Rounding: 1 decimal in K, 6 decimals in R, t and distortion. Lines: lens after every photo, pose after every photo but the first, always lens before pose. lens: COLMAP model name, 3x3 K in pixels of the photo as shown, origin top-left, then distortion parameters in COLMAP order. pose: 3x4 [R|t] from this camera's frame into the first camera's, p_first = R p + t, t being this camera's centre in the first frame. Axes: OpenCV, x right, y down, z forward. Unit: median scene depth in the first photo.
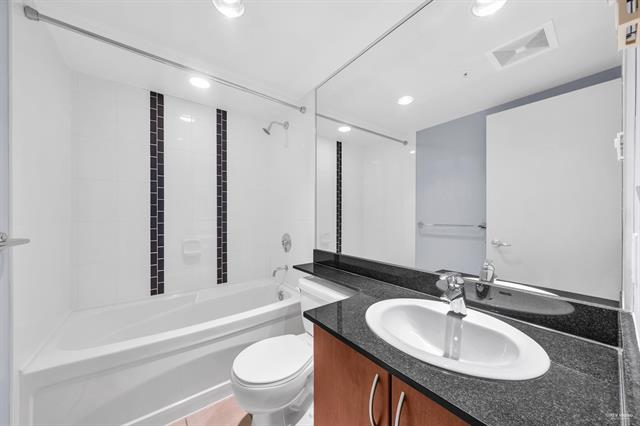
lens RADIAL K [[232.1, 0, 317.8], [0, 232.1, 214.7], [0, 0, 1]] dist [0.000772, 0.000190]
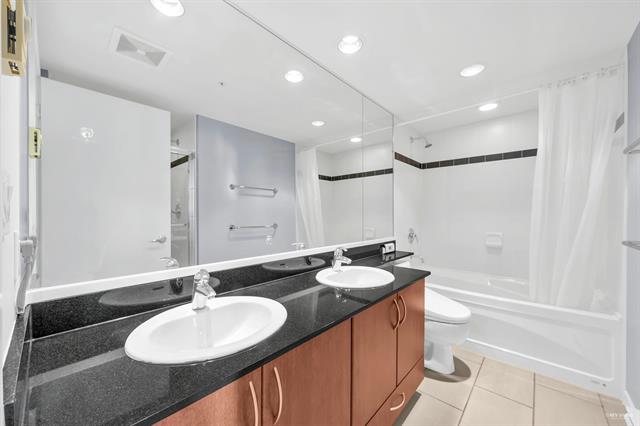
lens RADIAL K [[241.5, 0, 320.2], [0, 241.5, 214.5], [0, 0, 1]] dist [0.000141, 0.000033]
pose [[-0.177610, 0.002378, 0.984098, -0.334045], [-0.003833, 0.999988, -0.003108, 0.010657], [-0.984093, -0.004324, -0.177599, 0.421669]]
